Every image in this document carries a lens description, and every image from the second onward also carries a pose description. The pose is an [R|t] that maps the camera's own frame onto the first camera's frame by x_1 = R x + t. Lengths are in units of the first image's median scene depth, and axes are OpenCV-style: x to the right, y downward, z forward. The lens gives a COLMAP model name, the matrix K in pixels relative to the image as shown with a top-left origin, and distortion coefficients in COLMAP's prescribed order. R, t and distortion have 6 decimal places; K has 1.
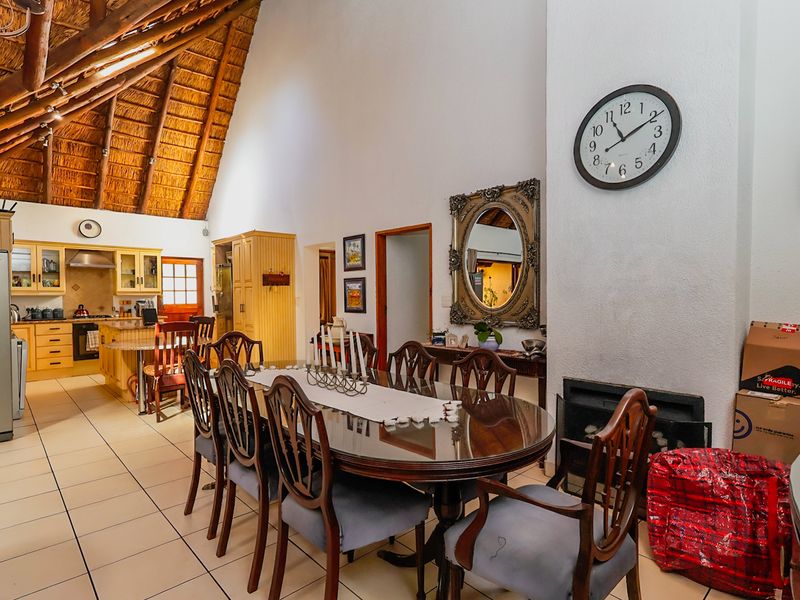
lens RADIAL K [[436.2, 0, 396.5], [0, 436.2, 304.7], [0, 0, 1]] dist [0.024273, 0.001573]
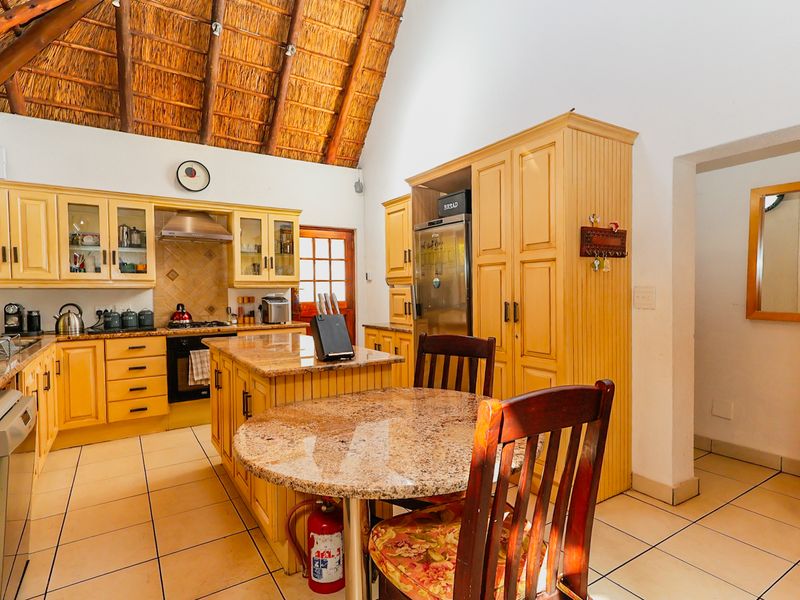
lens RADIAL K [[436.2, 0, 396.5], [0, 436.2, 304.7], [0, 0, 1]] dist [0.024273, 0.001573]
pose [[0.984397, -0.000520, -0.175959, -0.319008], [0.001877, 0.999970, 0.007542, -0.002665], [0.175950, -0.007755, 0.984369, 0.462370]]
